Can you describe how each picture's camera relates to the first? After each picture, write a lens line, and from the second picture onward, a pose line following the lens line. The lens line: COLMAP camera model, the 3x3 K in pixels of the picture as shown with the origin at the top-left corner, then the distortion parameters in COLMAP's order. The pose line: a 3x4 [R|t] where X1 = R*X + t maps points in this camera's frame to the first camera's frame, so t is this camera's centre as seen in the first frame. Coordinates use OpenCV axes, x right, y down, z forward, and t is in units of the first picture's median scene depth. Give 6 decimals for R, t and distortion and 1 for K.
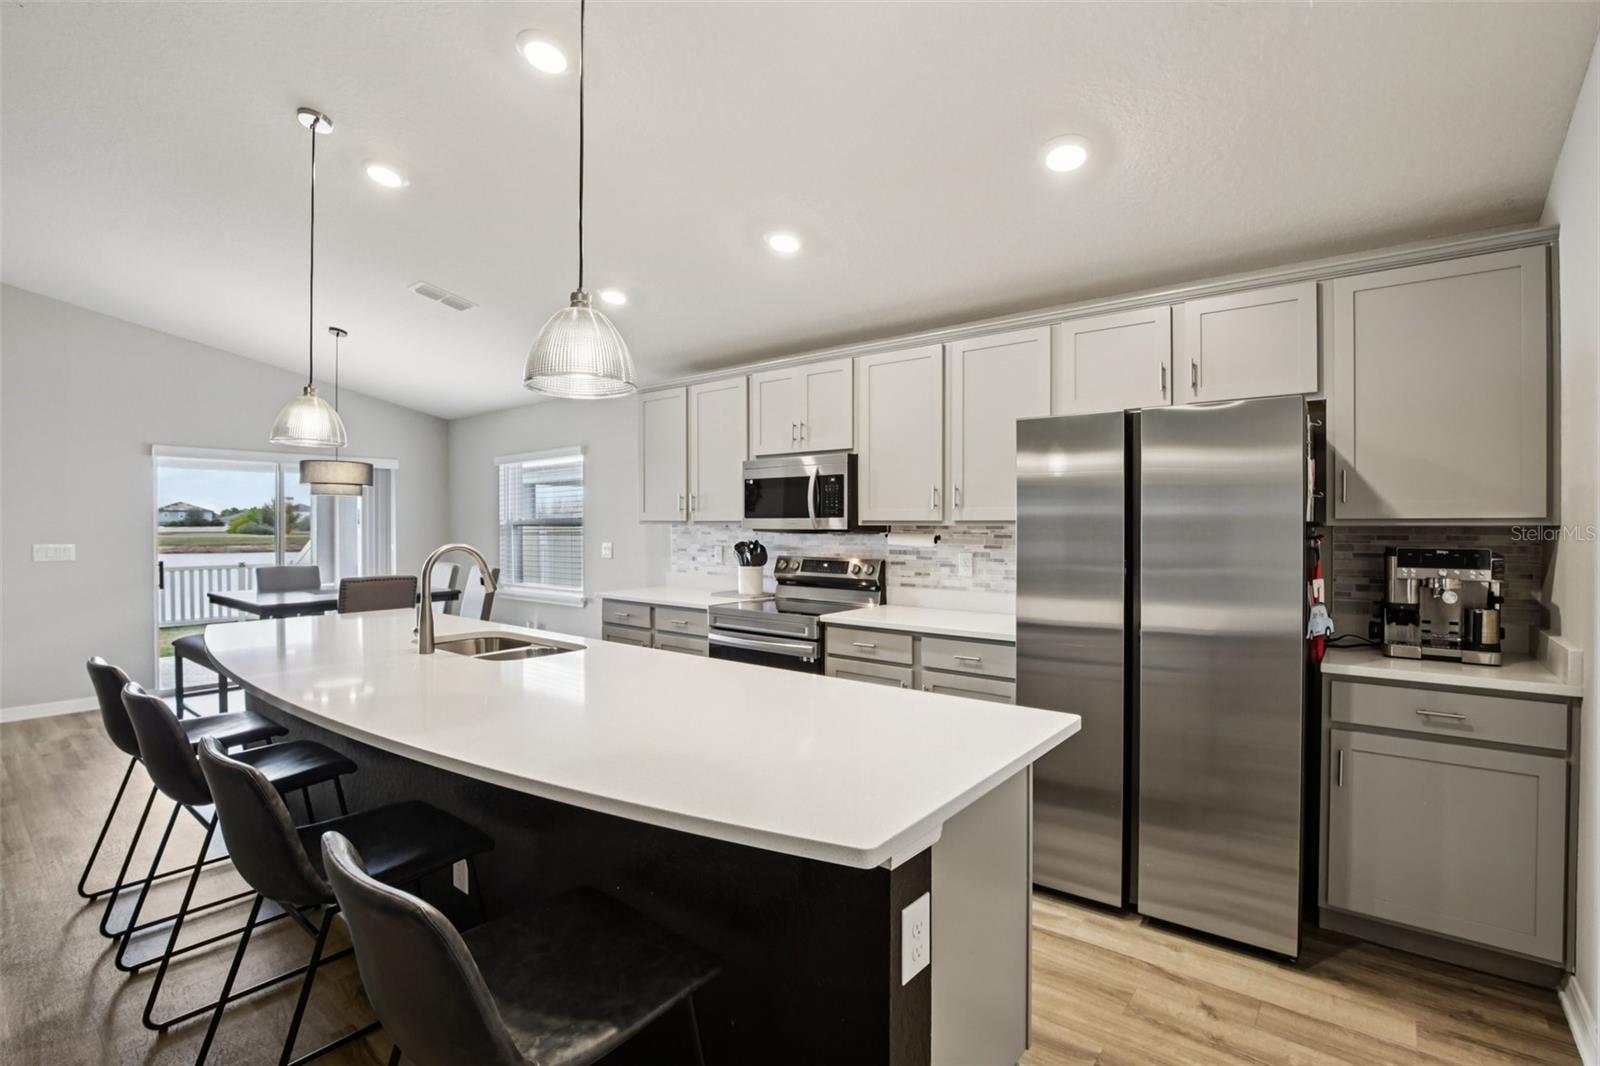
lens RADIAL K [[734.2, 0, 800.1], [0, 734.2, 522.5], [0, 0, 1]] dist [-0.021806, 0.001064]
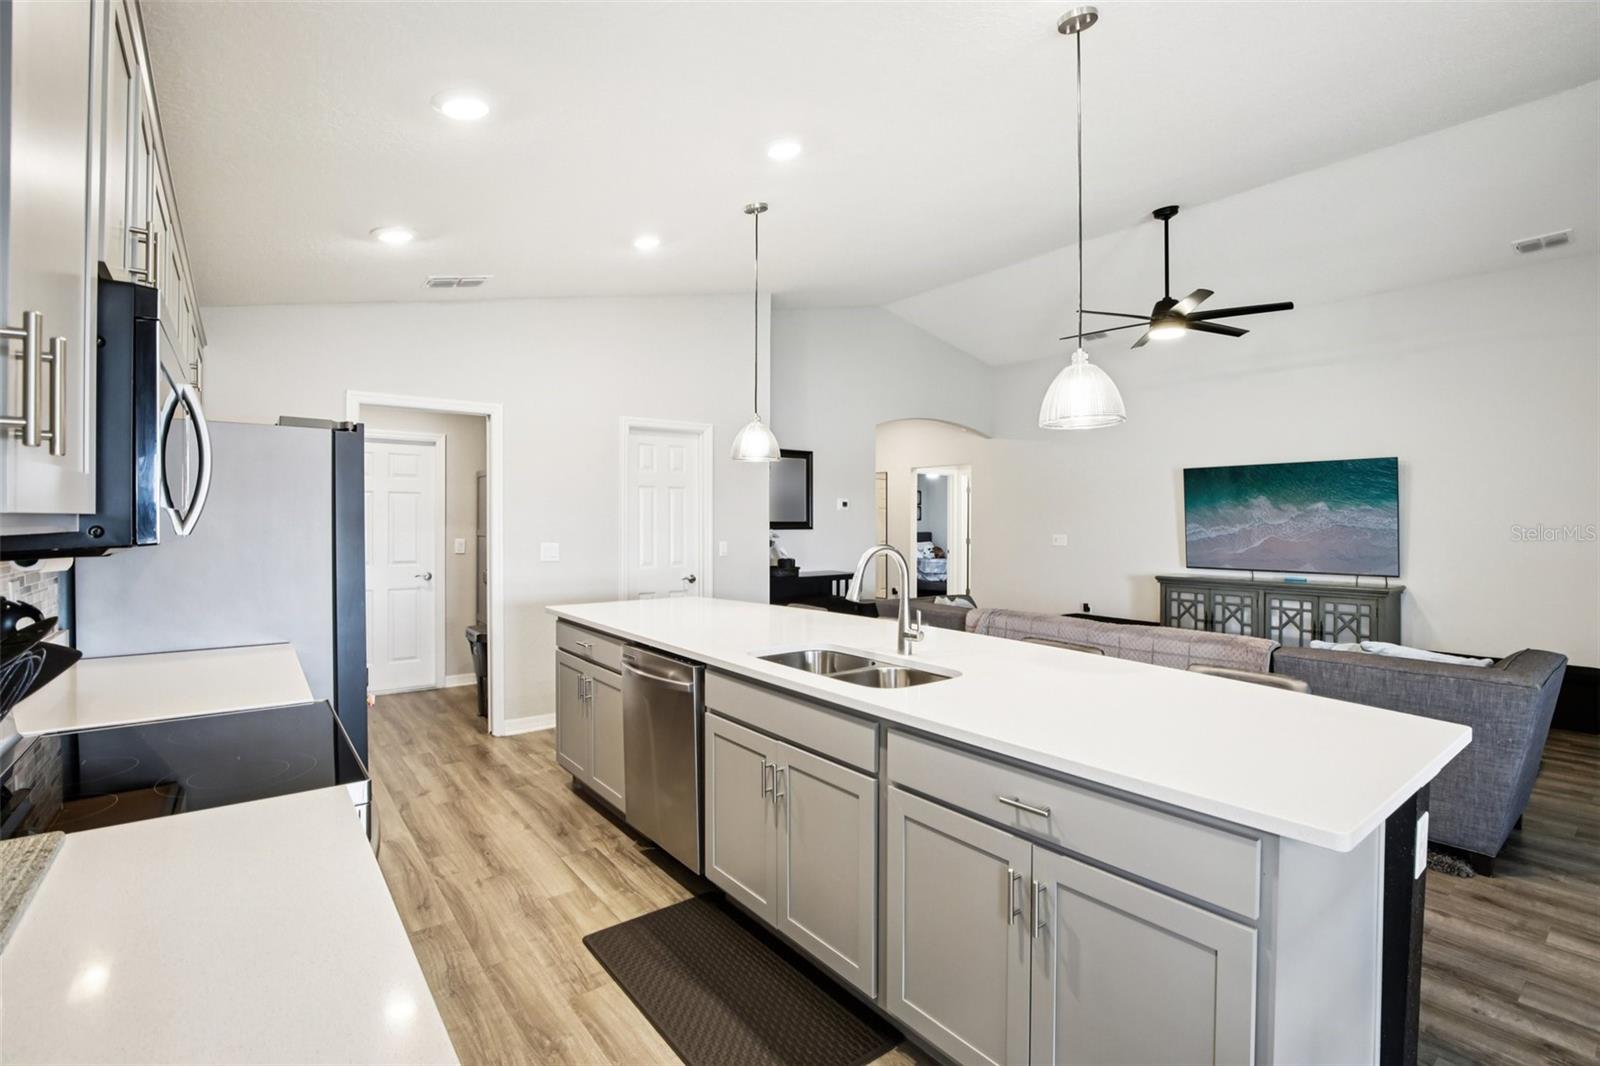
lens RADIAL K [[730.2, 0, 801.2], [0, 730.2, 527.4], [0, 0, 1]] dist [-0.029867, 0.001118]
pose [[-0.972886, -0.007579, 0.231159, -0.368156], [-0.006271, 0.999960, 0.006395, -0.002102], [-0.231198, 0.004772, -0.972895, 1.228458]]
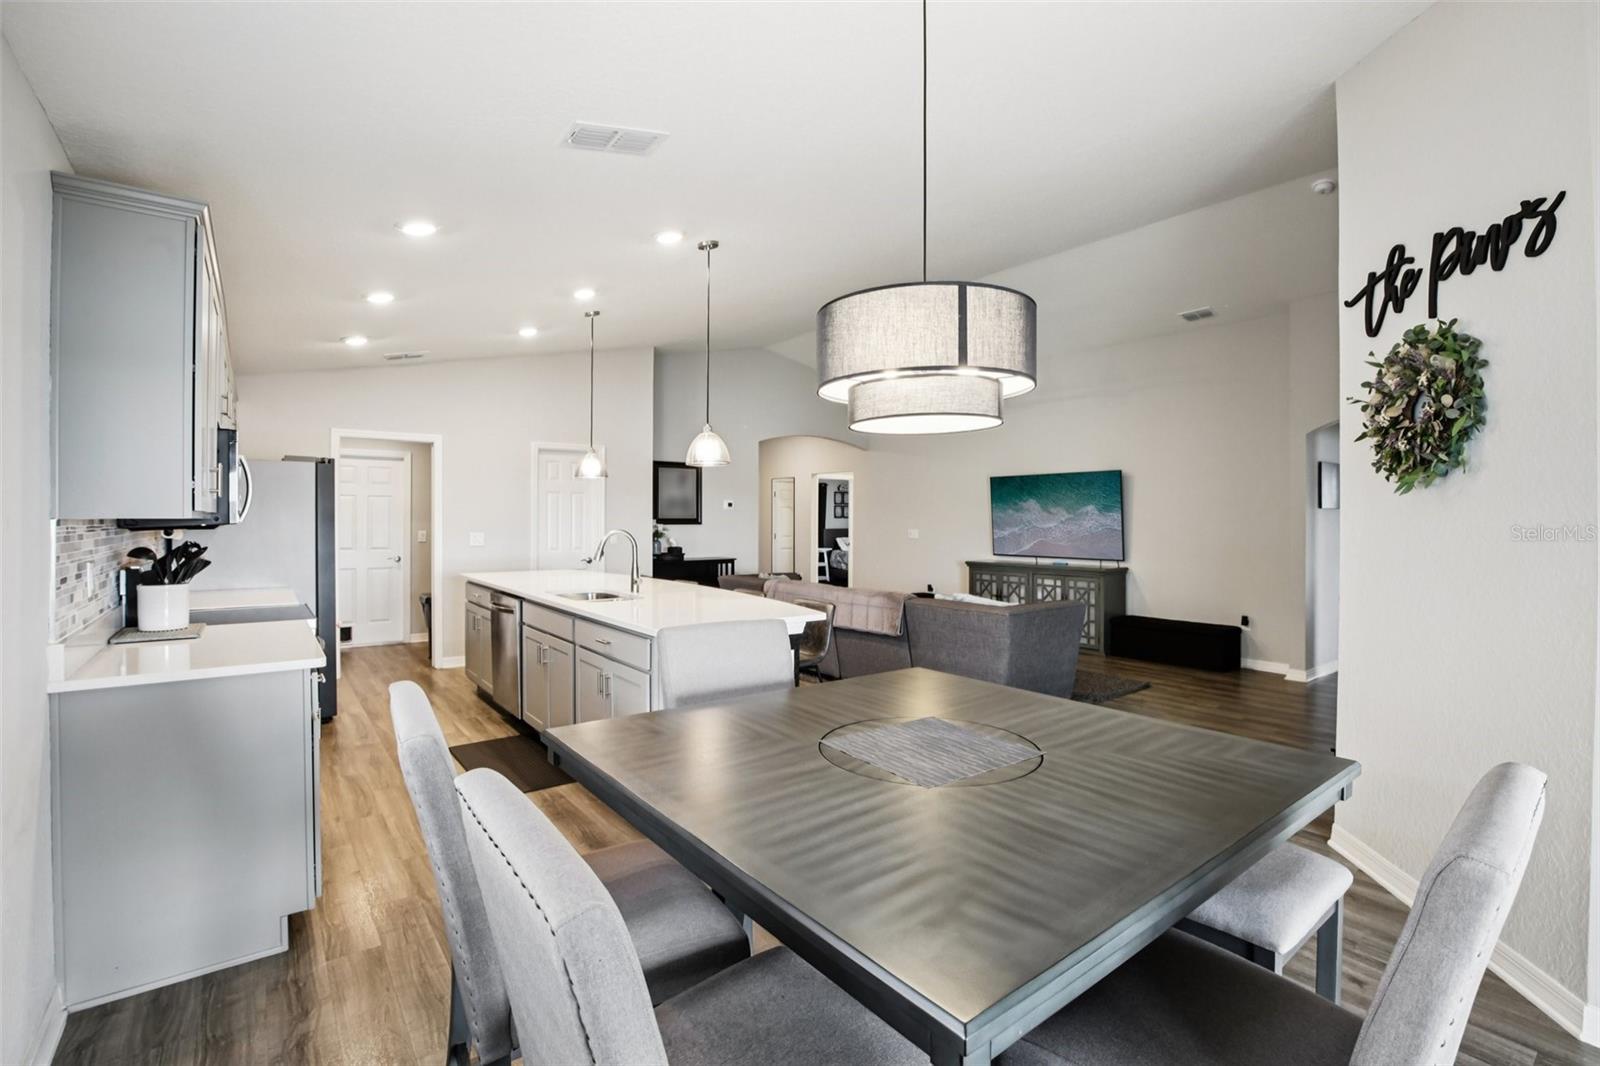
lens RADIAL K [[725.3, 0, 801.3], [0, 725.3, 522.2], [0, 0, 1]] dist [-0.033108, 0.000395]
pose [[-0.971197, -0.008361, 0.238133, -0.805286], [-0.008159, 0.999965, 0.001835, -0.000102], [-0.238140, -0.000161, -0.971231, 1.592335]]
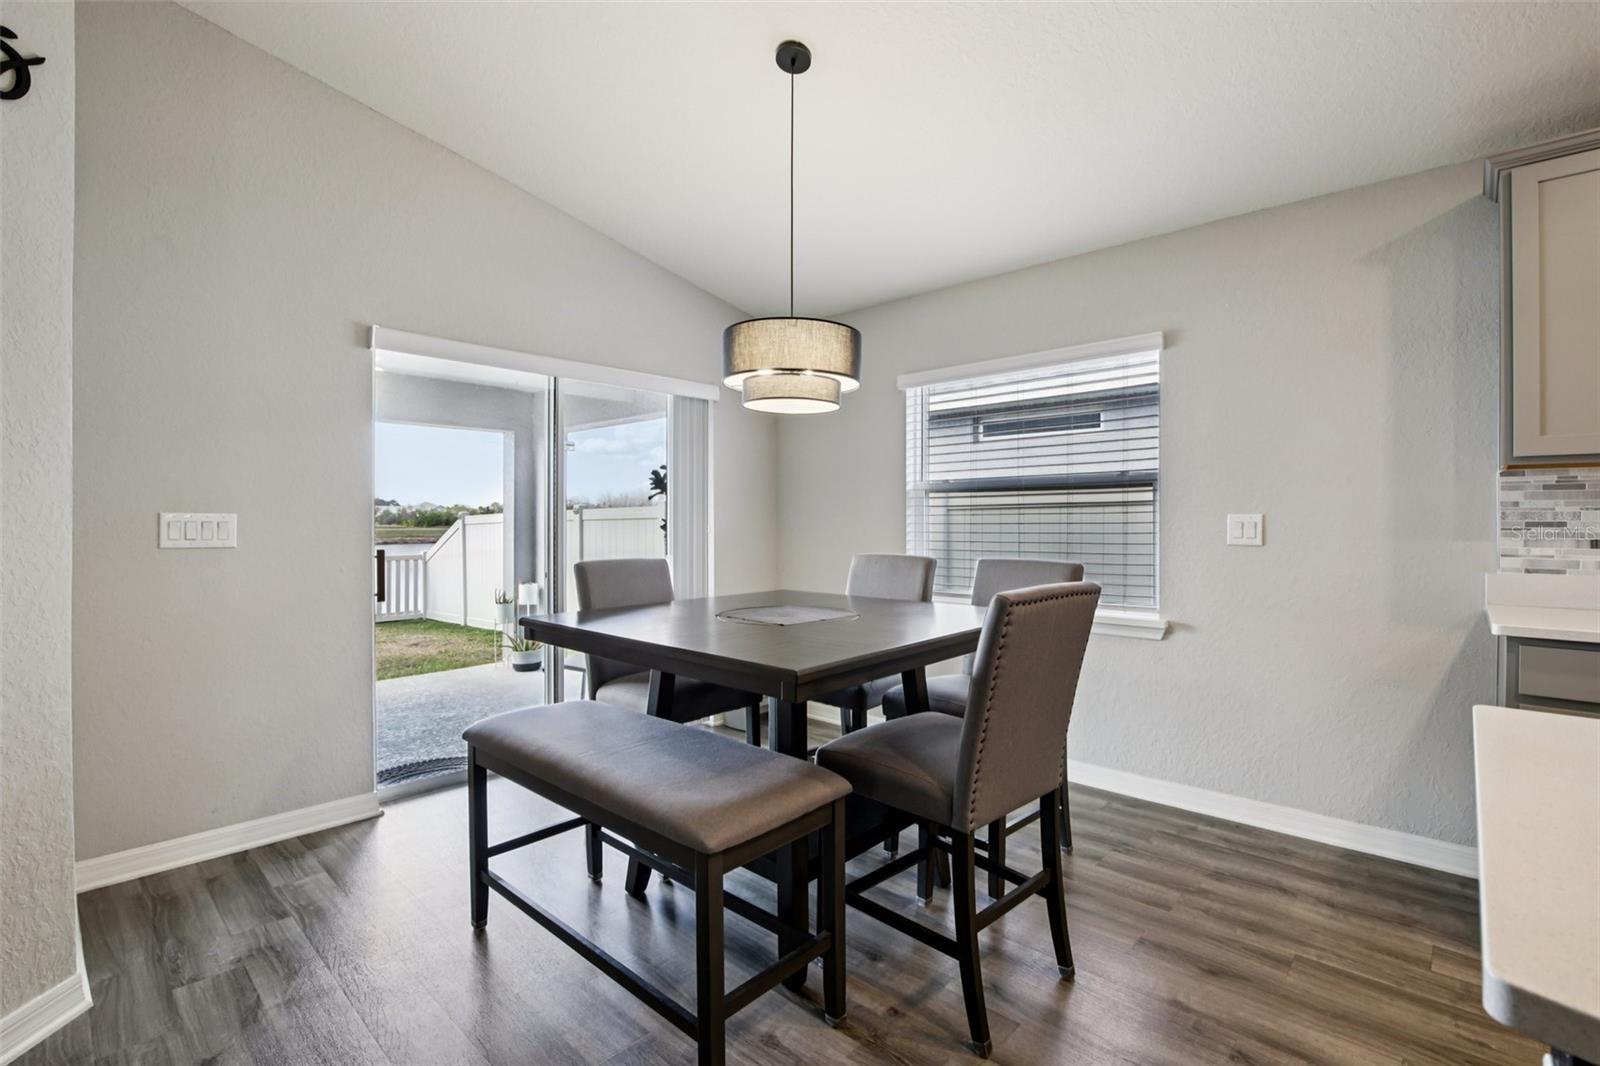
lens RADIAL K [[730.5, 0, 816.1], [0, 730.5, 520.9], [0, 0, 1]] dist [-0.037190, 0.008450]
pose [[0.998455, 0.000357, -0.055563, -0.732499], [-0.000198, 0.999996, 0.002870, 0.041758], [0.055563, -0.002854, 0.998451, 0.664528]]
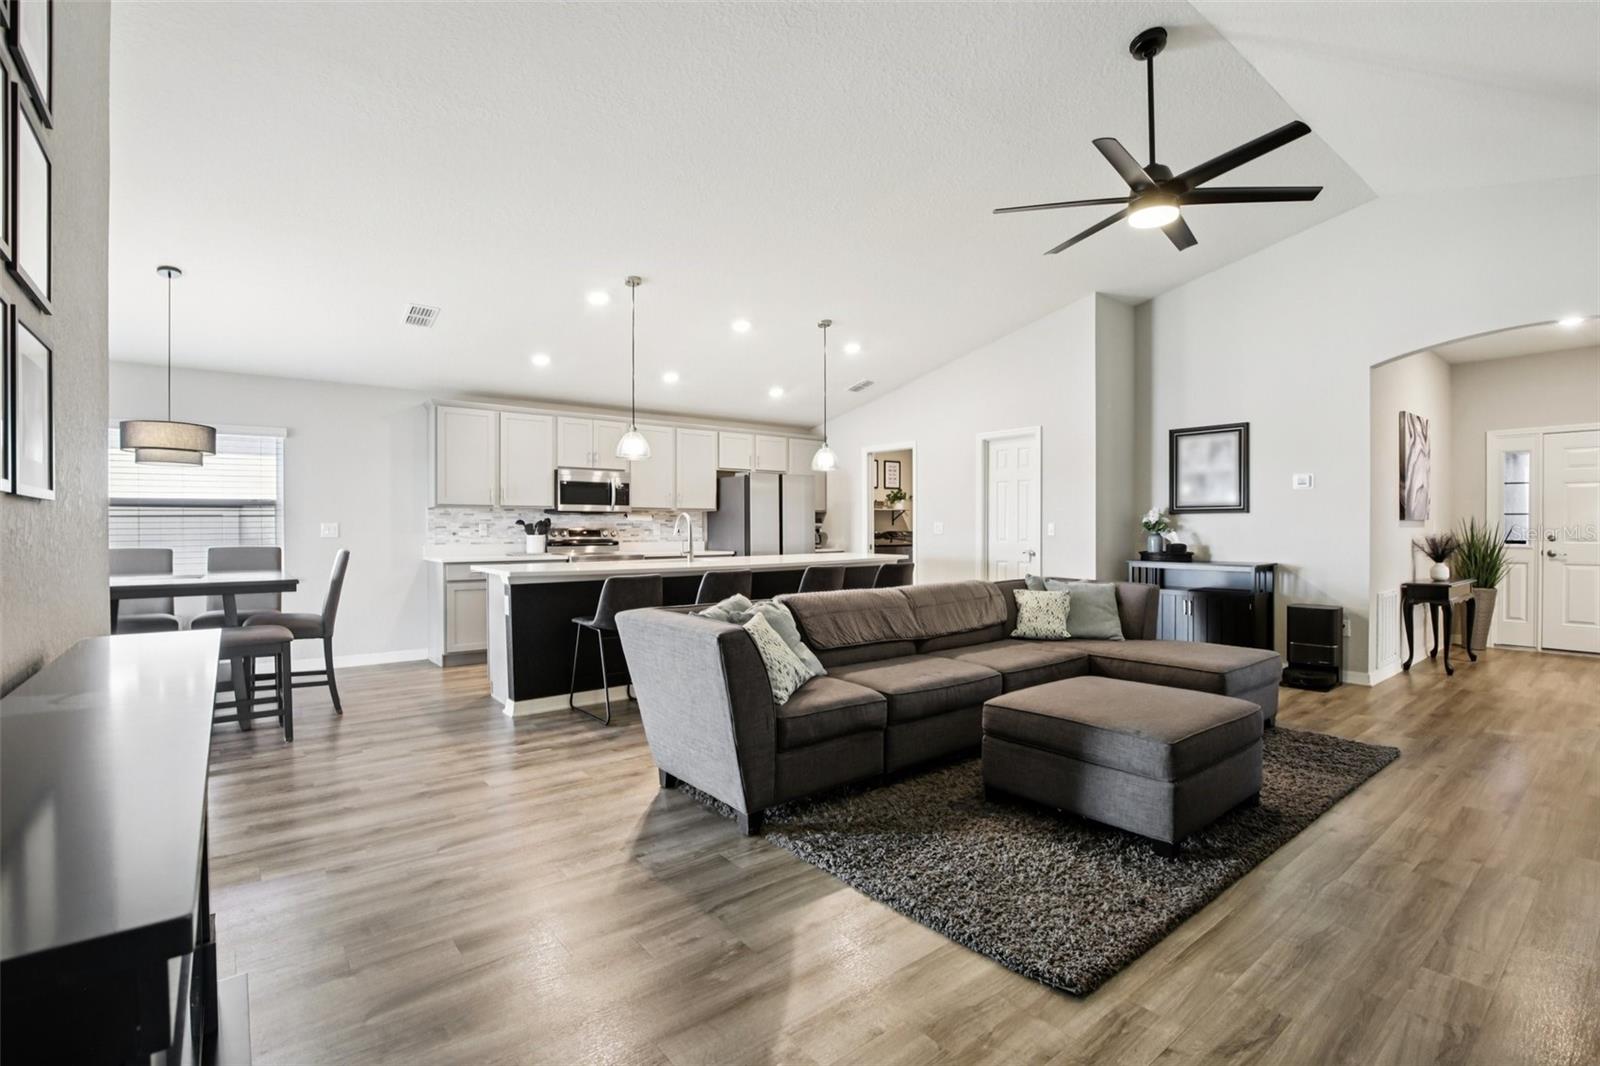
lens RADIAL K [[737.7, 0, 820.5], [0, 737.7, 533.4], [0, 0, 1]] dist [-0.033880, 0.000069]
pose [[0.203863, -0.013753, 0.978903, -1.607527], [-0.002687, 0.999890, 0.014607, 0.034001], [-0.978996, -0.005608, 0.203803, 0.093903]]
